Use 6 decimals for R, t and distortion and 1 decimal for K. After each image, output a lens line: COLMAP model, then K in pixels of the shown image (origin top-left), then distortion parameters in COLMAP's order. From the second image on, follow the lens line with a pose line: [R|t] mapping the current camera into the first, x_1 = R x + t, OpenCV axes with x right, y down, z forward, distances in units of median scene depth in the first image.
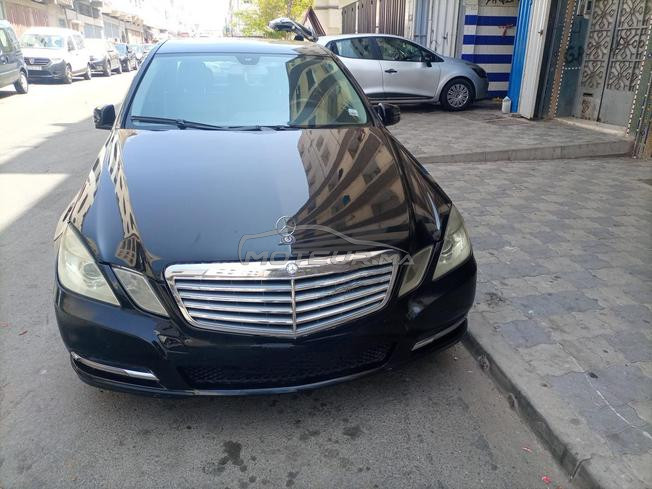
lens RADIAL K [[472.5, 0, 326.0], [0, 472.5, 244.5], [0, 0, 1]] dist [0.031739, -0.035494]
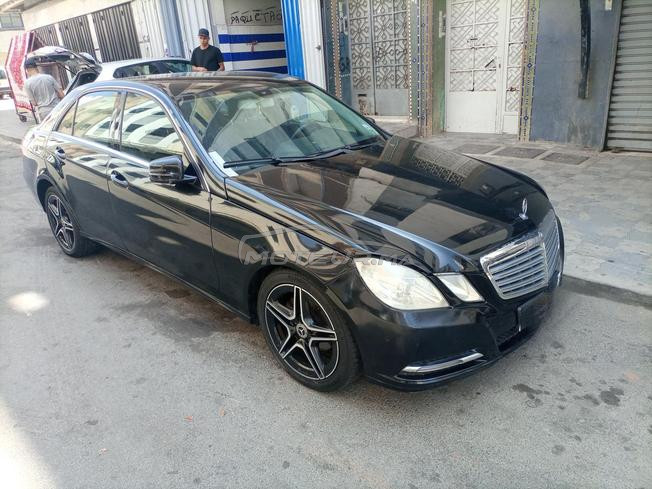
lens RADIAL K [[472.5, 0, 326.0], [0, 472.5, 244.5], [0, 0, 1]] dist [0.031739, -0.035494]
pose [[0.813422, -0.270222, 0.515097, -0.283785], [0.283979, 0.957322, 0.053766, -0.037626], [-0.507643, 0.102542, 0.855444, 0.033348]]
